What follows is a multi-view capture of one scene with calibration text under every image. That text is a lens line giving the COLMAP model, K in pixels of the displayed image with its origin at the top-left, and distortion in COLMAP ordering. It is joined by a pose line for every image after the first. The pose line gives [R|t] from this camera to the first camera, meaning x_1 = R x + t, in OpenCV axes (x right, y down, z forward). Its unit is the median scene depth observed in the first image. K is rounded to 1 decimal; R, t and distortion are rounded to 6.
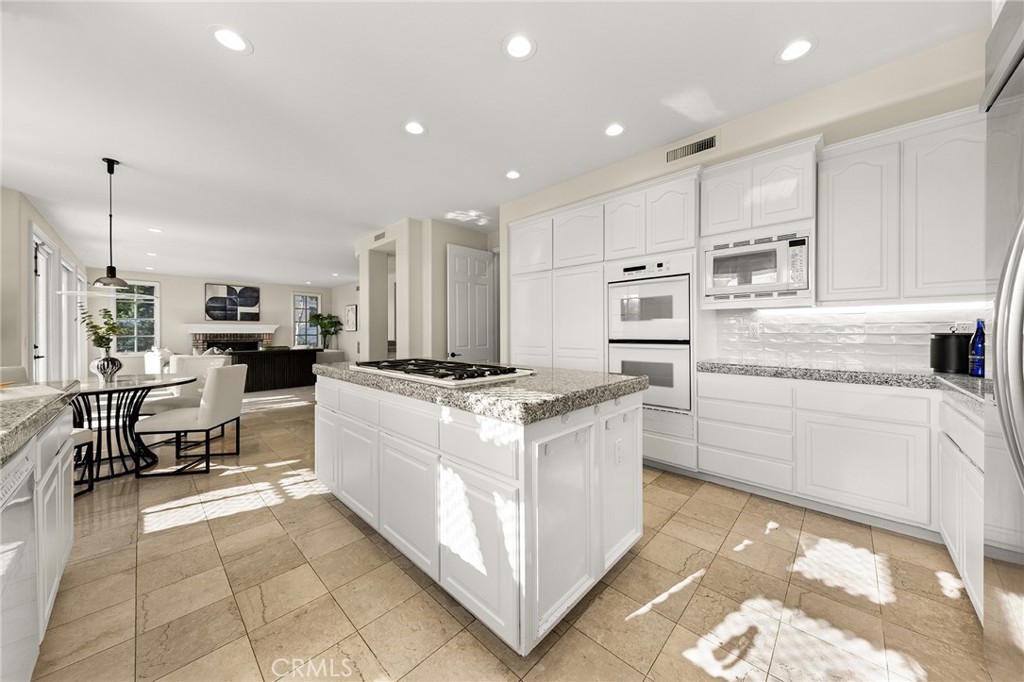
lens RADIAL K [[351.6, 0, 512.0], [0, 351.6, 341.0], [0, 0, 1]] dist [0.001378, 0.000062]
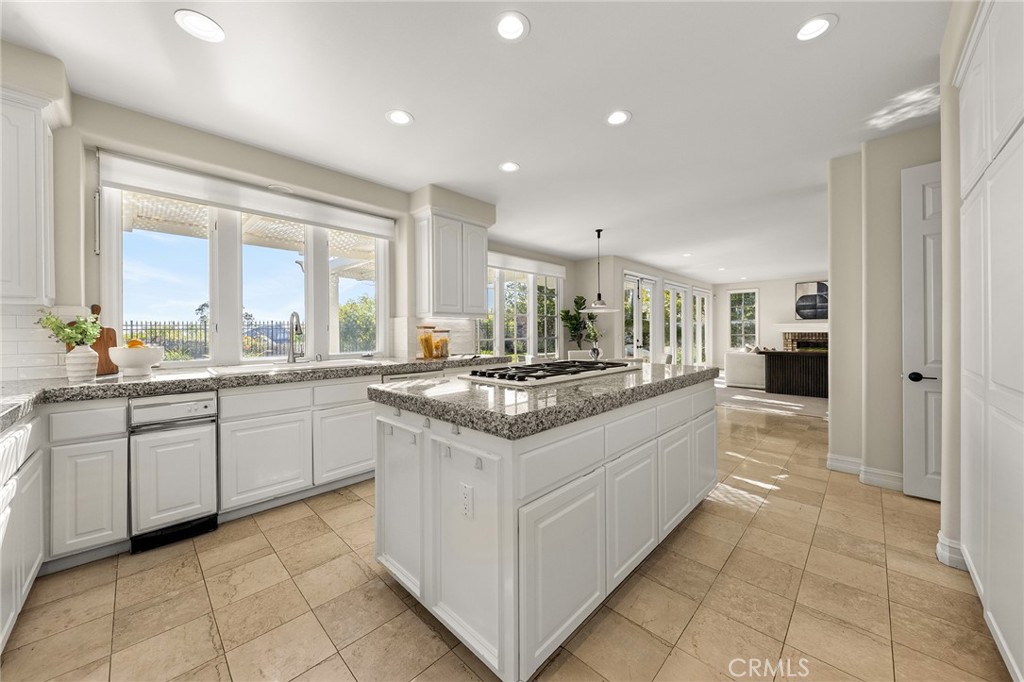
lens RADIAL K [[365.8, 0, 512.0], [0, 365.8, 341.0], [0, 0, 1]] dist [0.000377, -0.000006]
pose [[-0.018403, 0.026766, -0.999472, 0.559386], [-0.021732, 0.999395, 0.027164, -0.023390], [0.999594, 0.022220, -0.017810, 0.579859]]
